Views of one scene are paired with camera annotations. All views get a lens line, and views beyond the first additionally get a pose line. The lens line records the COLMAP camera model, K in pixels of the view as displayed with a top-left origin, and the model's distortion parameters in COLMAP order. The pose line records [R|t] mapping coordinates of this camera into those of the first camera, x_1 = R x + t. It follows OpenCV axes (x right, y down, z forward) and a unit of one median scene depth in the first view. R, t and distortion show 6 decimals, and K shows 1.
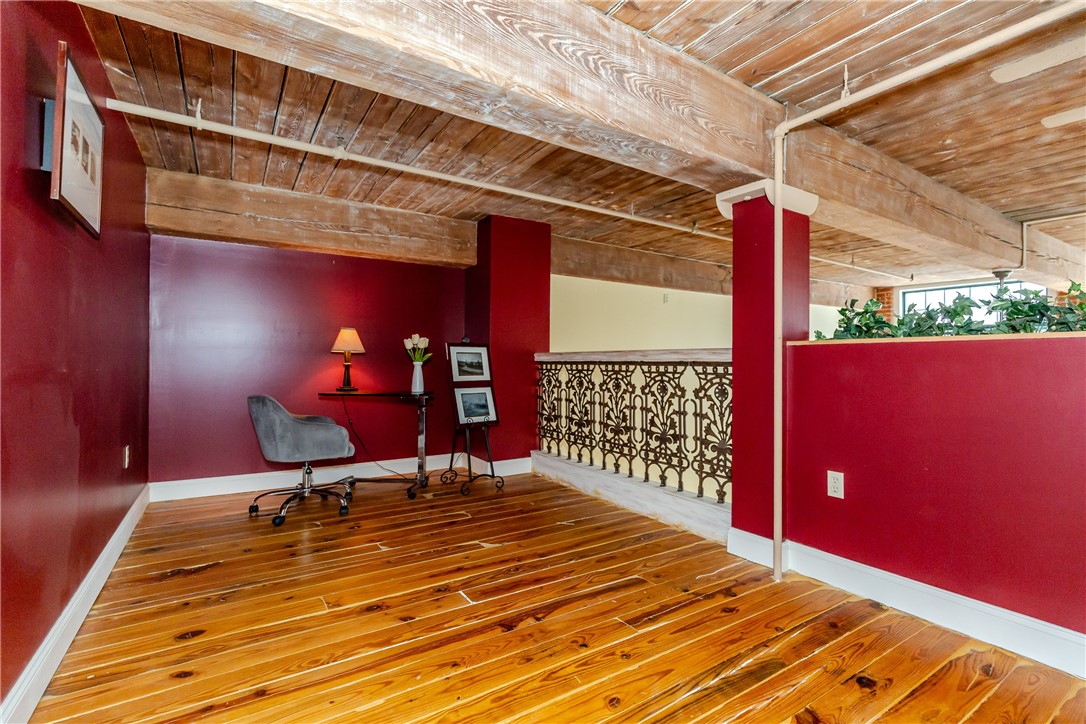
lens RADIAL K [[487.0, 0, 545.7], [0, 487.0, 363.8], [0, 0, 1]] dist [0.000319, -0.000426]
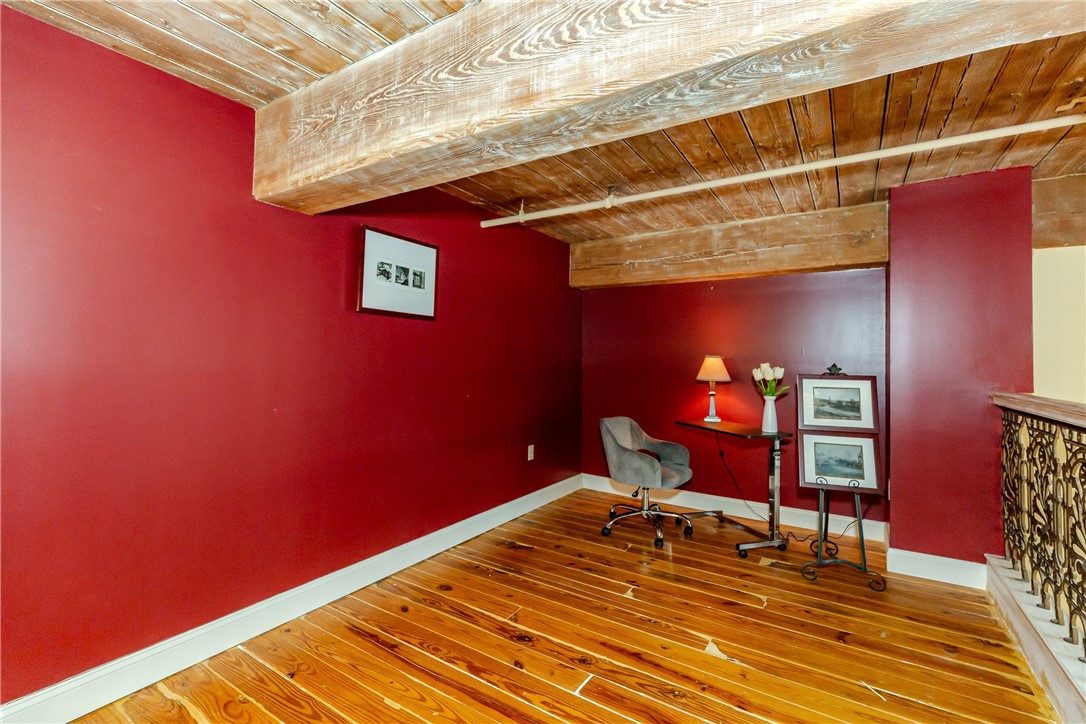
lens RADIAL K [[487.0, 0, 555.3], [0, 487.0, 353.3], [0, 0, 1]] dist [0.000319, -0.000426]
pose [[0.429458, -0.010312, -0.903028, 0.435745], [-0.018745, 0.999618, -0.020330, -0.069155], [0.902892, 0.025658, 0.429101, 0.398829]]
